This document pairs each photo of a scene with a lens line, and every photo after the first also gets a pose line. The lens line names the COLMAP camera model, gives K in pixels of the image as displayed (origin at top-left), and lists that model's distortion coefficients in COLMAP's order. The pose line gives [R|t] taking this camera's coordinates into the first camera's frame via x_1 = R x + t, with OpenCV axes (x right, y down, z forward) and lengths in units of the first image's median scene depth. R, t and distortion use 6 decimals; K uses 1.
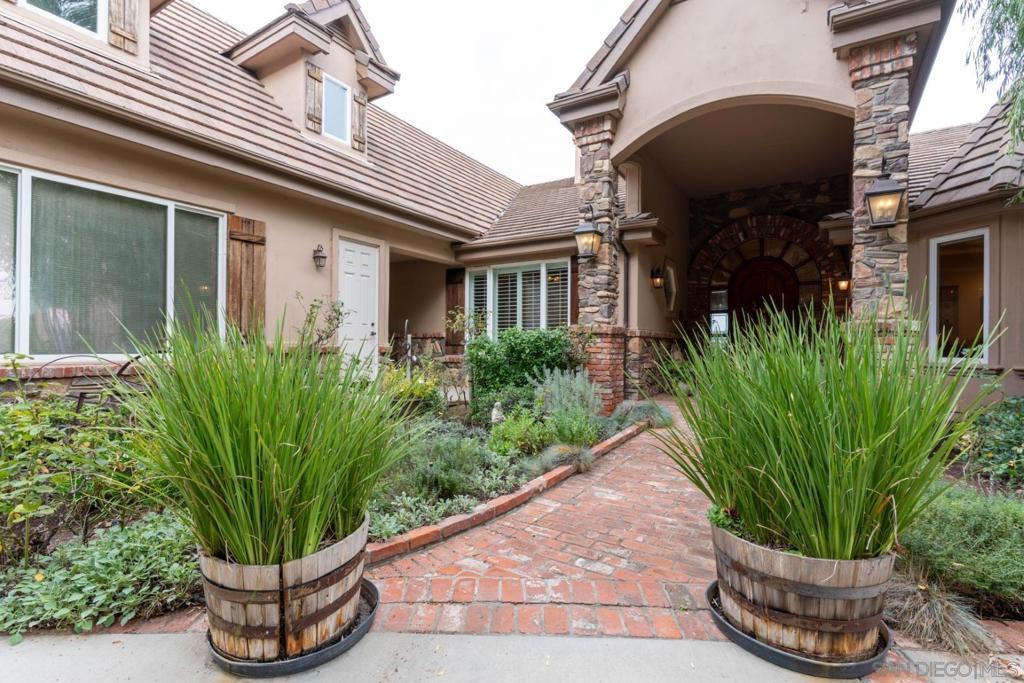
lens RADIAL K [[493.0, 0, 510.2], [0, 493.0, 342.6], [0, 0, 1]] dist [0.005447, 0.000797]
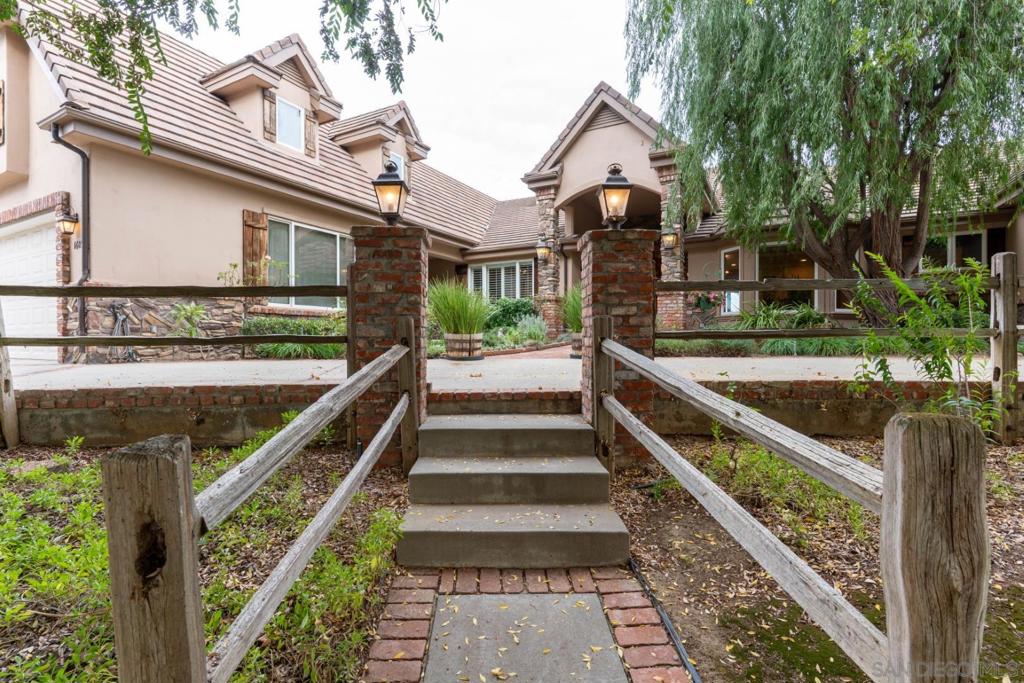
lens RADIAL K [[493.0, 0, 507.9], [0, 493.0, 339.2], [0, 0, 1]] dist [0.005447, 0.000797]
pose [[0.997691, -0.008674, 0.067355, -0.095358], [0.008087, 0.999927, 0.008994, 0.102207], [-0.067428, -0.008428, 0.997689, -0.791758]]
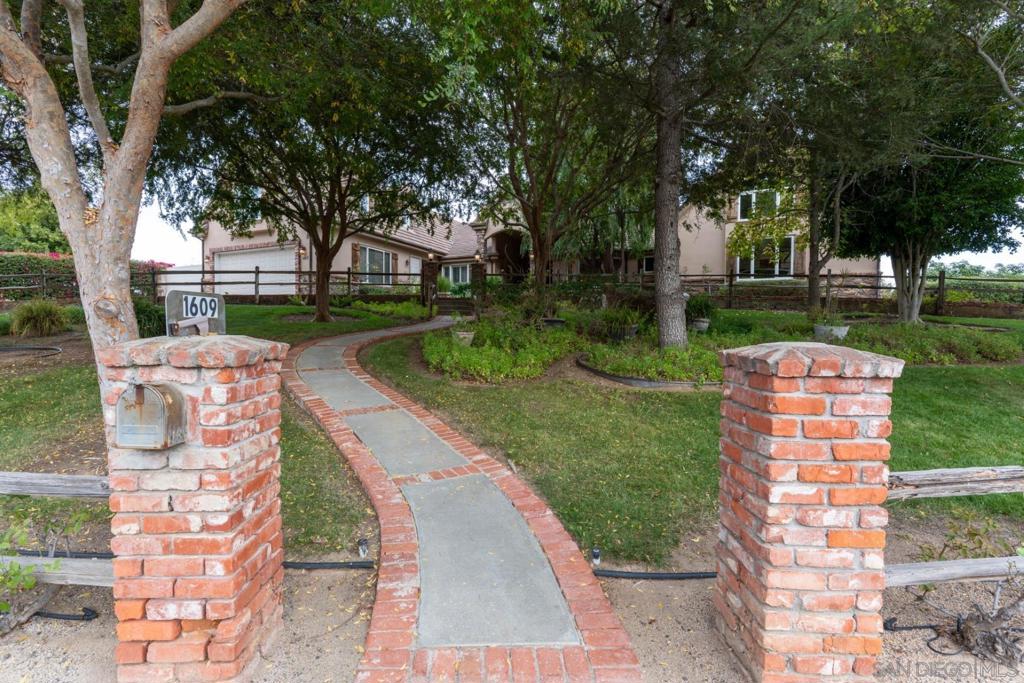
lens RADIAL K [[493.0, 0, 510.4], [0, 493.0, 338.3], [0, 0, 1]] dist [0.005447, 0.000797]
pose [[0.990795, 0.001689, 0.135364, -0.111265], [-0.005058, 0.999686, 0.024547, 0.290397], [-0.135280, -0.025006, 0.990492, -2.669683]]
